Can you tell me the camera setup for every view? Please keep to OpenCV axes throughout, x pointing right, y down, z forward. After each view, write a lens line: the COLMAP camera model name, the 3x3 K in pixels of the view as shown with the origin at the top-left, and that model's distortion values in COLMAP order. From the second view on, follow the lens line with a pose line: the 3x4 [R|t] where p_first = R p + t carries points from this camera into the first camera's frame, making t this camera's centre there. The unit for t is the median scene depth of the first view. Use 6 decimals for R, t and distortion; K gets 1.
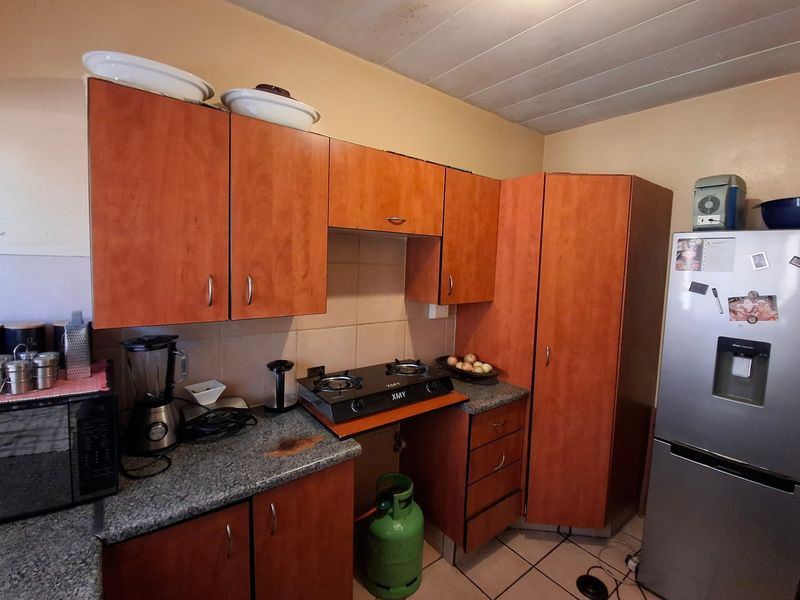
lens RADIAL K [[373.1, 0, 397.5], [0, 373.1, 288.2], [0, 0, 1]] dist [-0.004137, -0.000133]
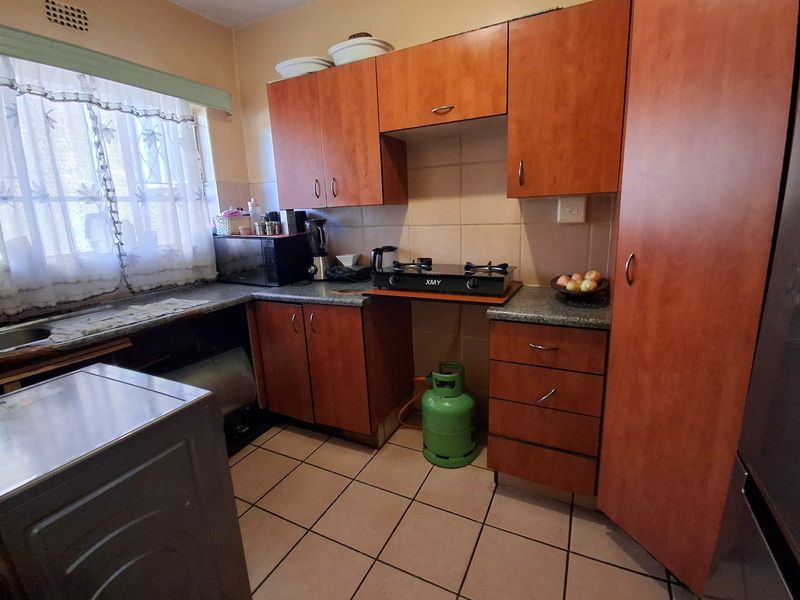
lens RADIAL K [[373.1, 0, 401.8], [0, 373.1, 292.7], [0, 0, 1]] dist [-0.004137, -0.000133]
pose [[0.418182, 0.140871, -0.897373, 0.873755], [-0.026732, 0.989382, 0.142858, 0.155376], [0.907970, -0.035752, 0.417508, 0.437343]]
